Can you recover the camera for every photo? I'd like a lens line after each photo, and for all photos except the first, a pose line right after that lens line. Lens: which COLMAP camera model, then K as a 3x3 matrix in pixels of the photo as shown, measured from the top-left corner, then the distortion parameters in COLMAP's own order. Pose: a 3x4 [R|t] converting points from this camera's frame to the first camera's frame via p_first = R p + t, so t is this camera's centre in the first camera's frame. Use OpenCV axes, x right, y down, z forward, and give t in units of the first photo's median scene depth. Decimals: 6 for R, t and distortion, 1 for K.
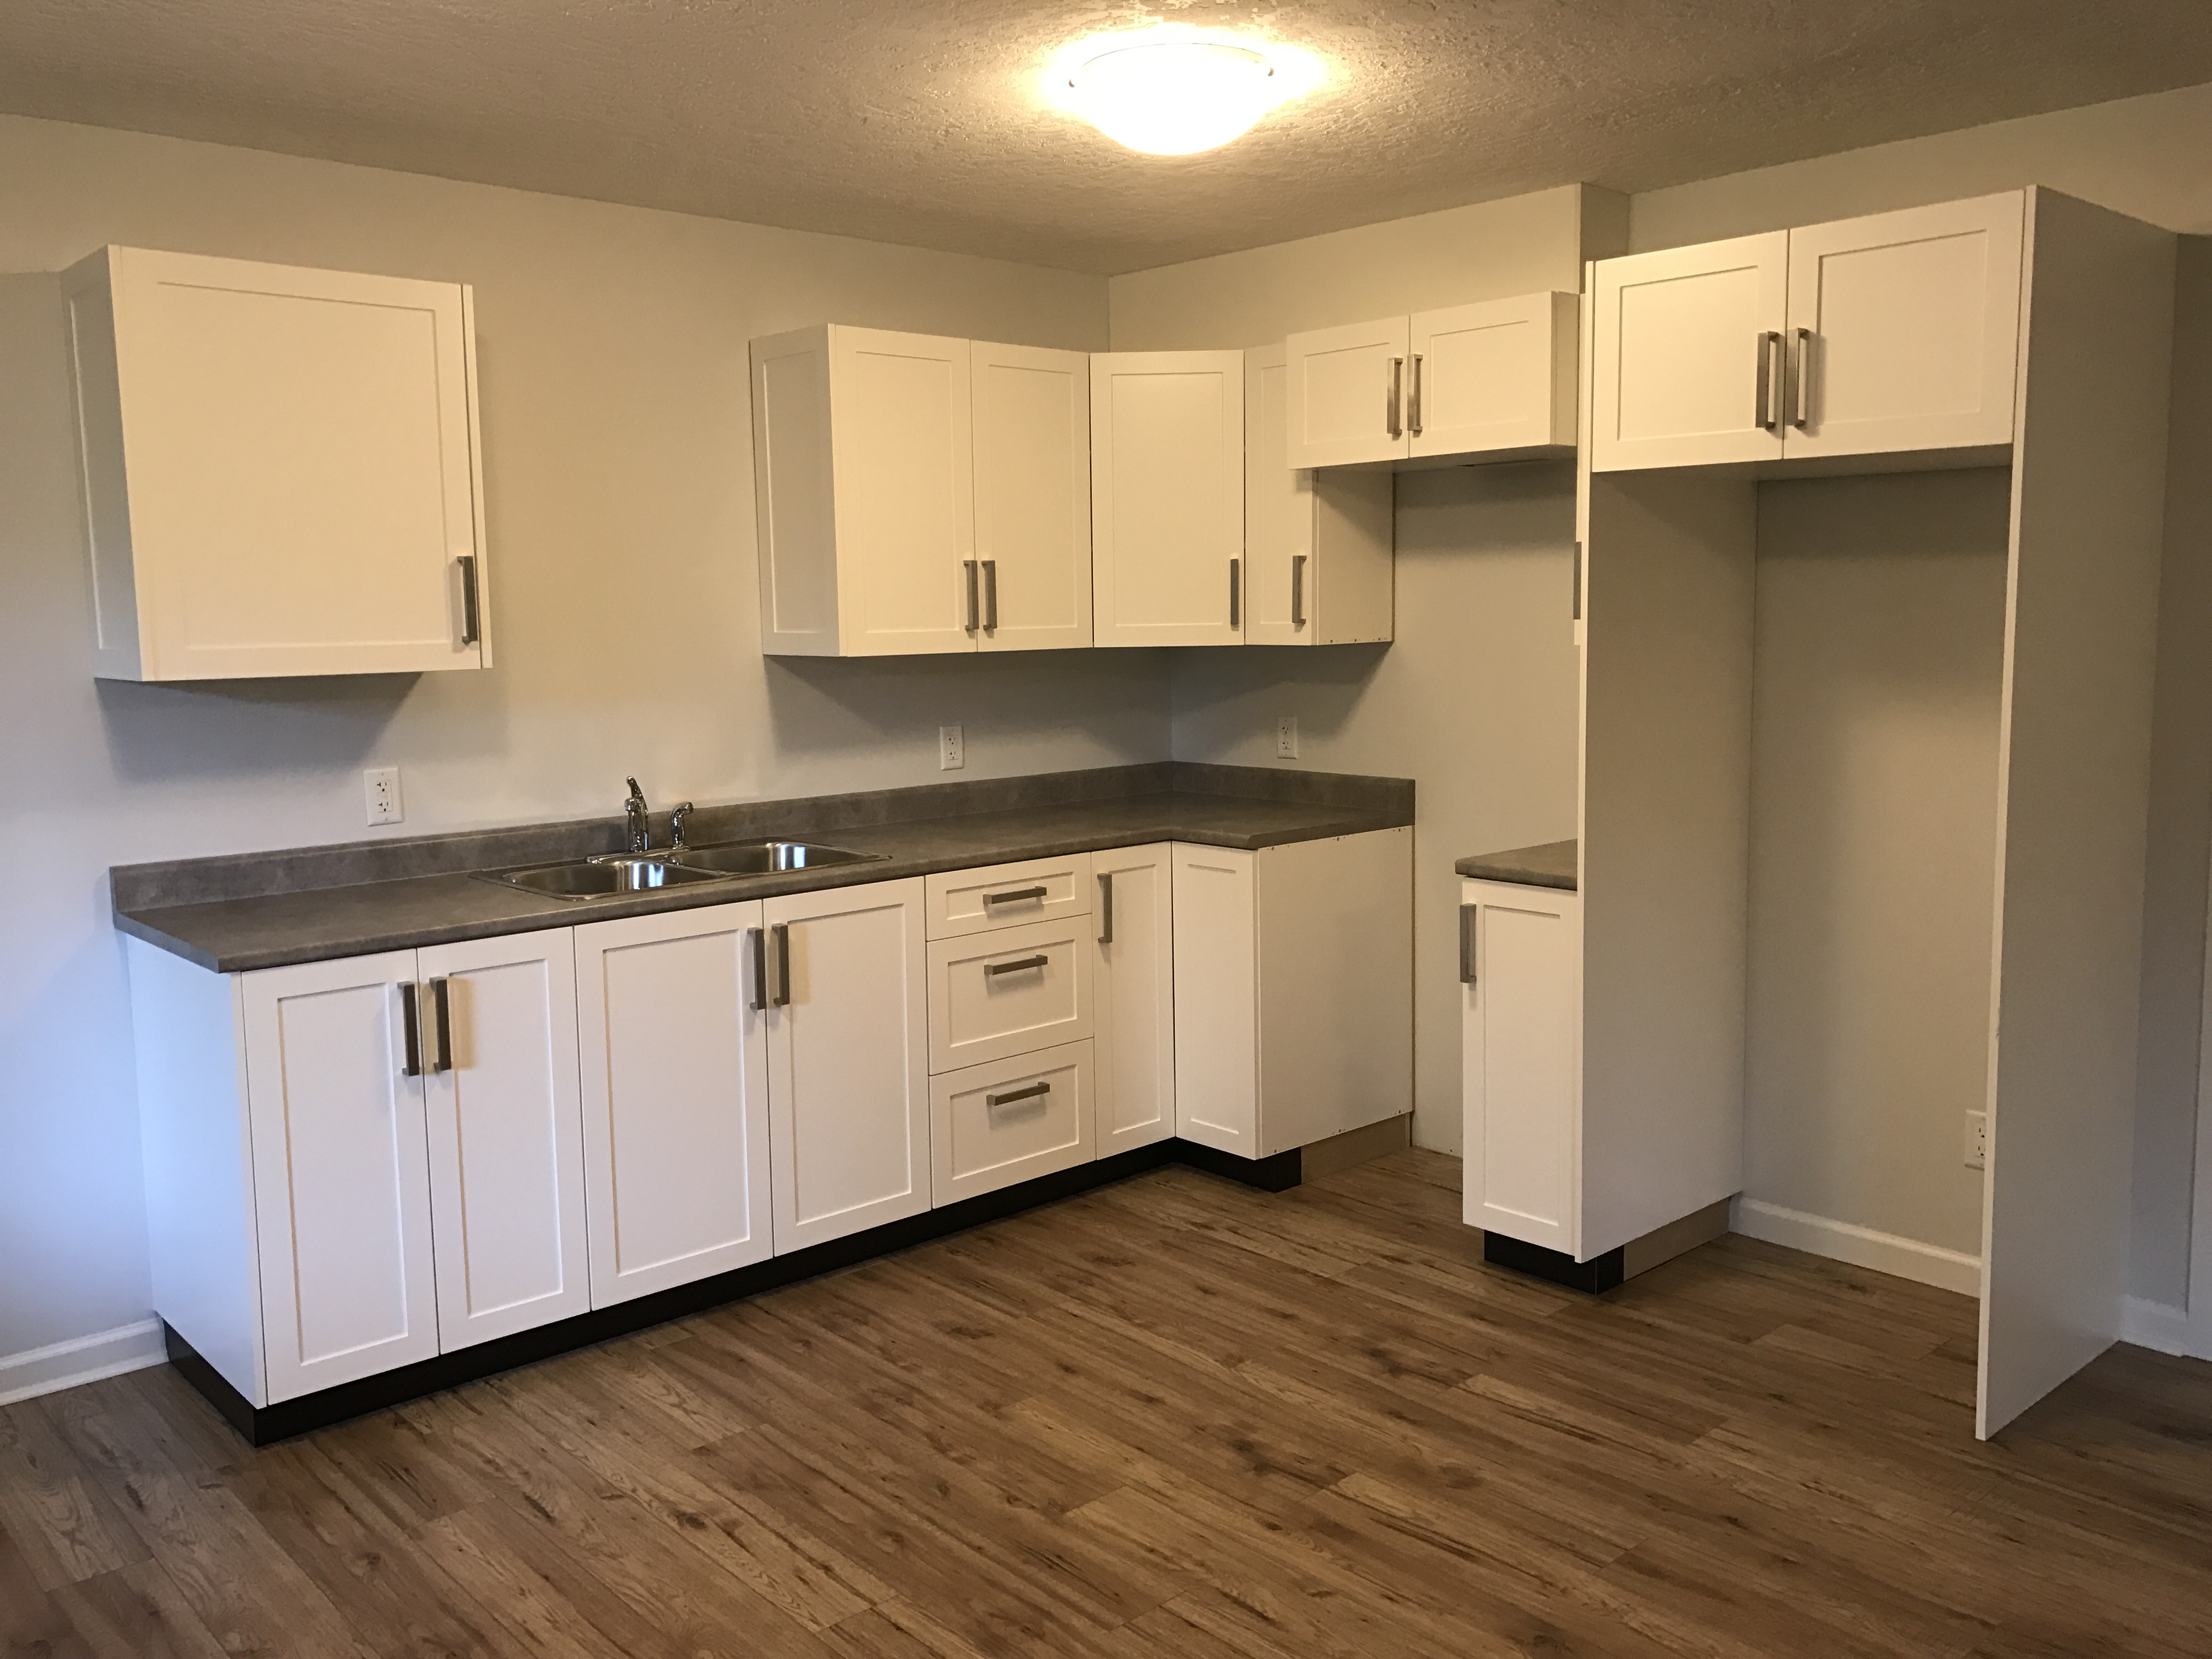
lens RADIAL K [[1794.6, 0, 1104.0], [0, 1794.6, 797.7], [0, 0, 1]] dist [0.038750, -0.067008]
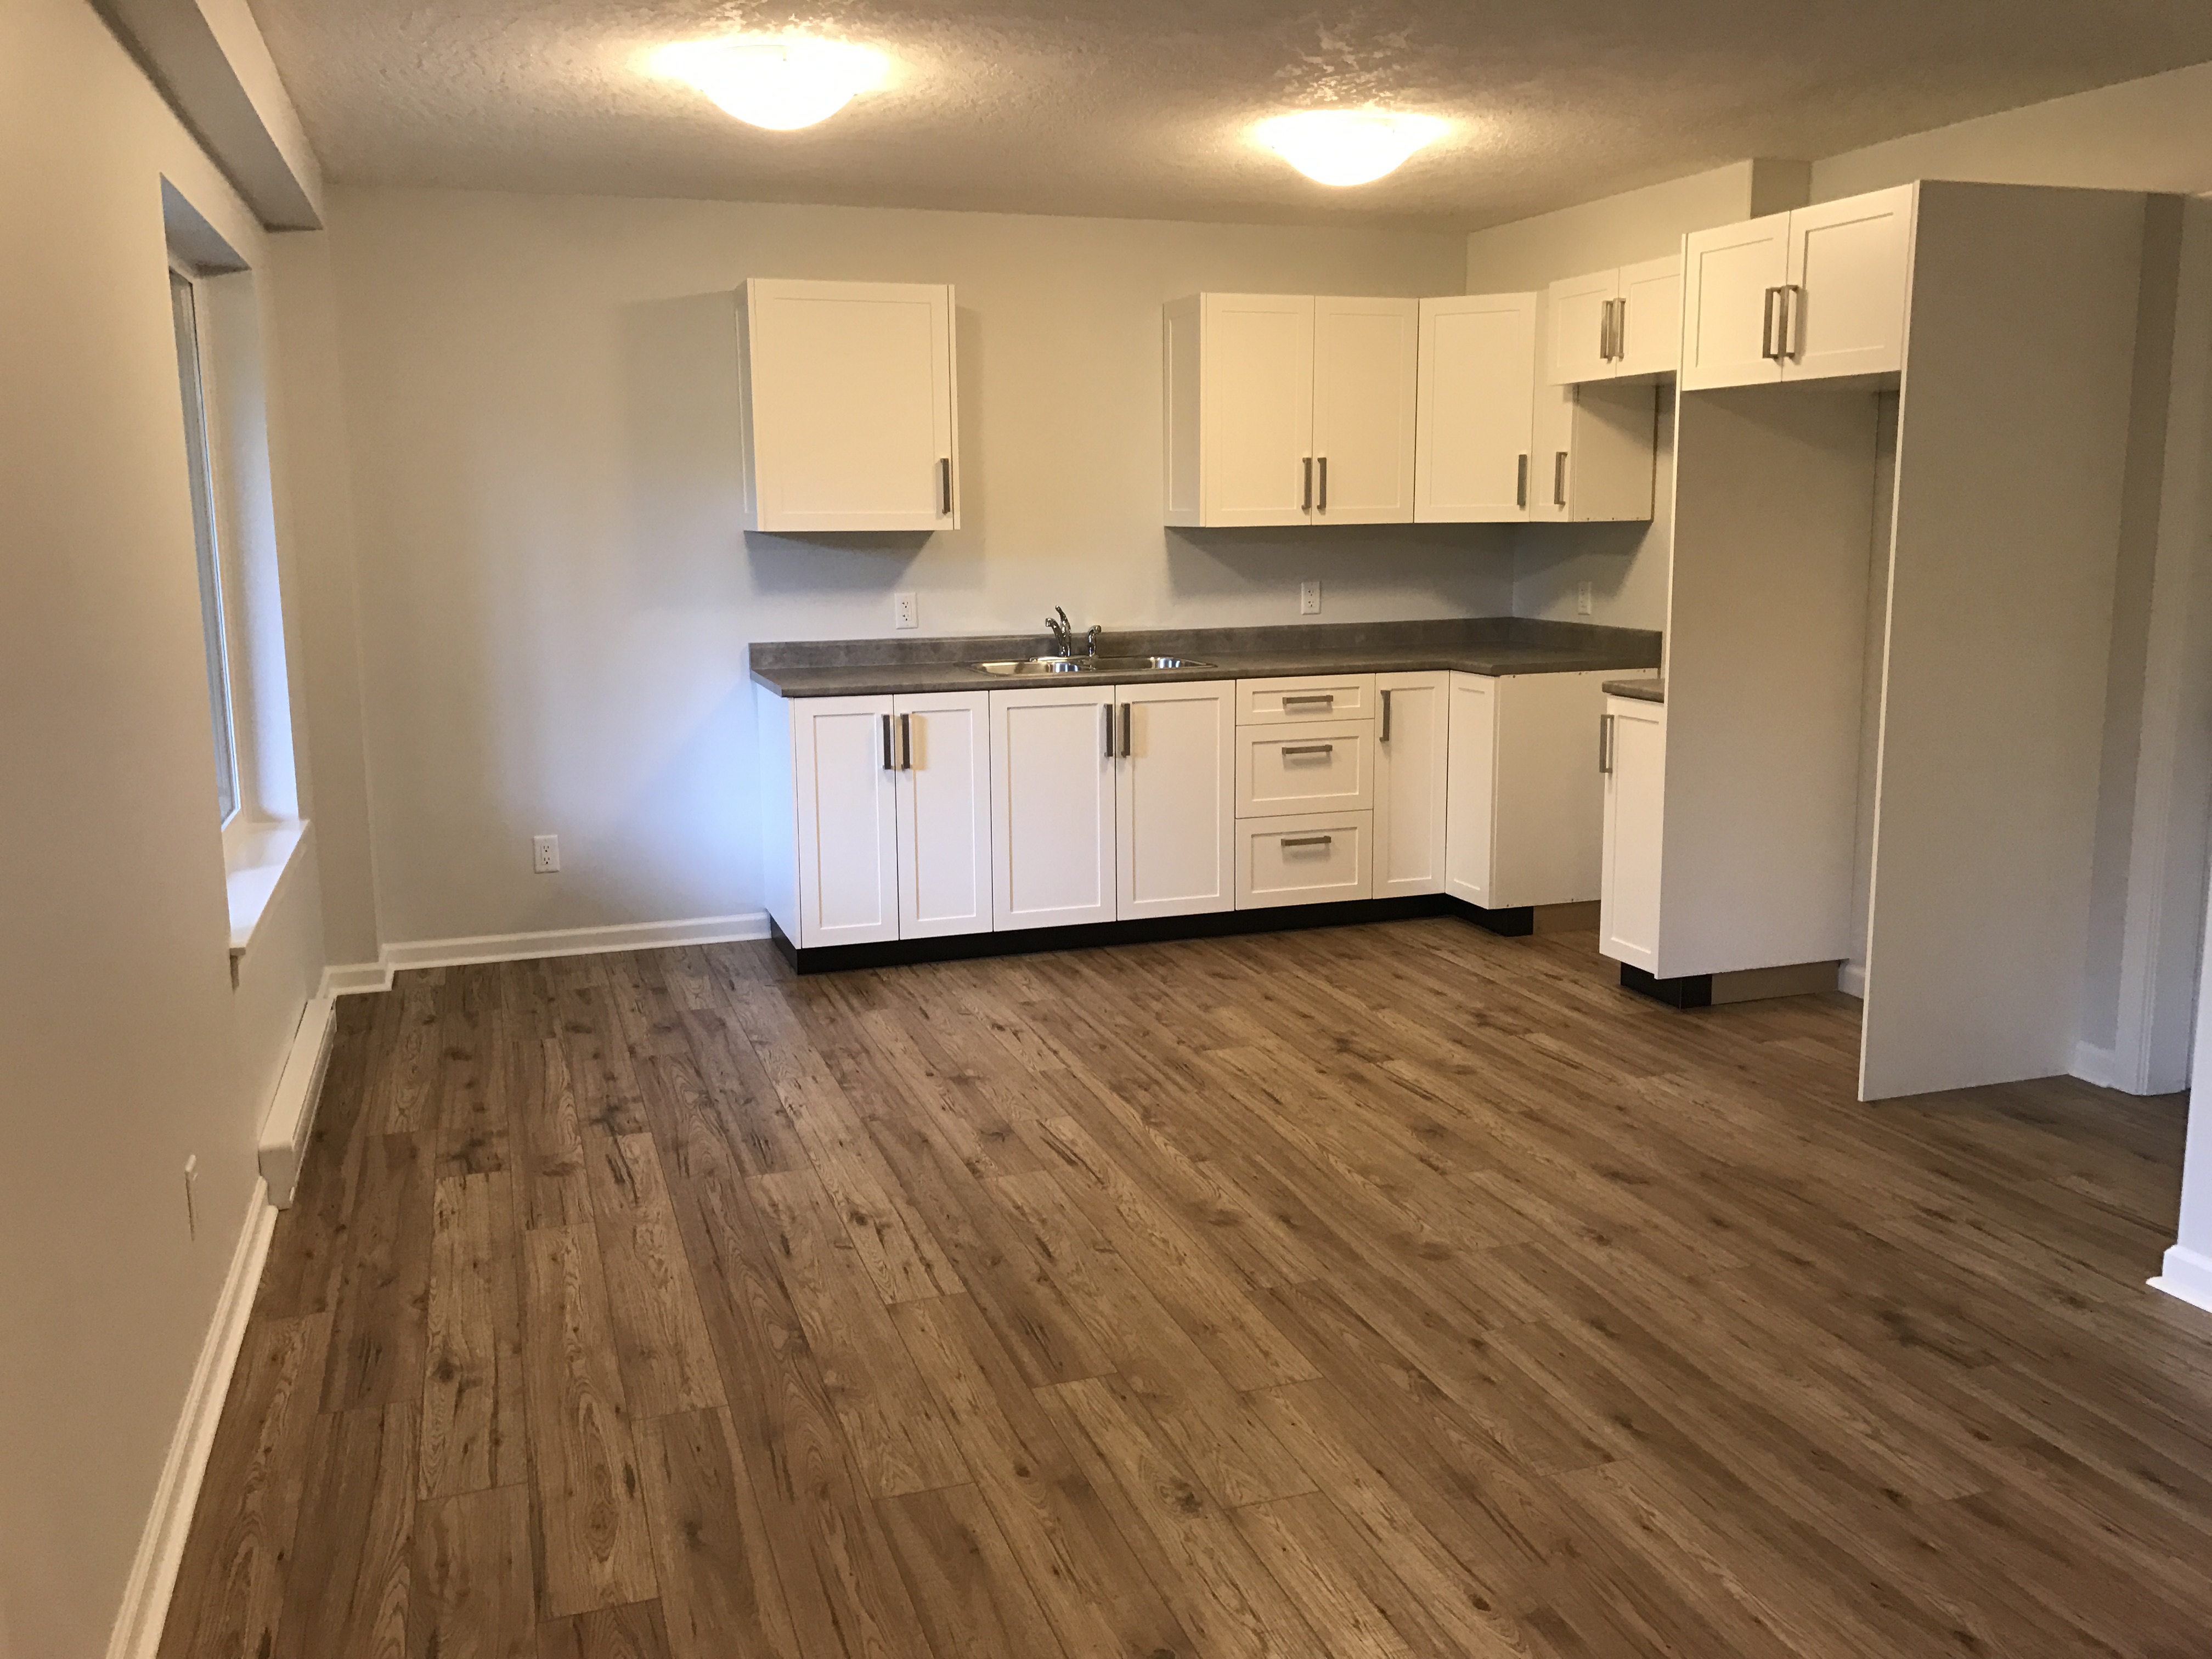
lens RADIAL K [[1794.6, 0, 1104.0], [0, 1794.6, 797.7], [0, 0, 1]] dist [0.038750, -0.067008]
pose [[0.917805, 0.069729, -0.390861, 0.403590], [-0.046699, 0.996583, 0.068133, 0.049040], [0.394277, -0.044280, 0.917924, -0.406040]]
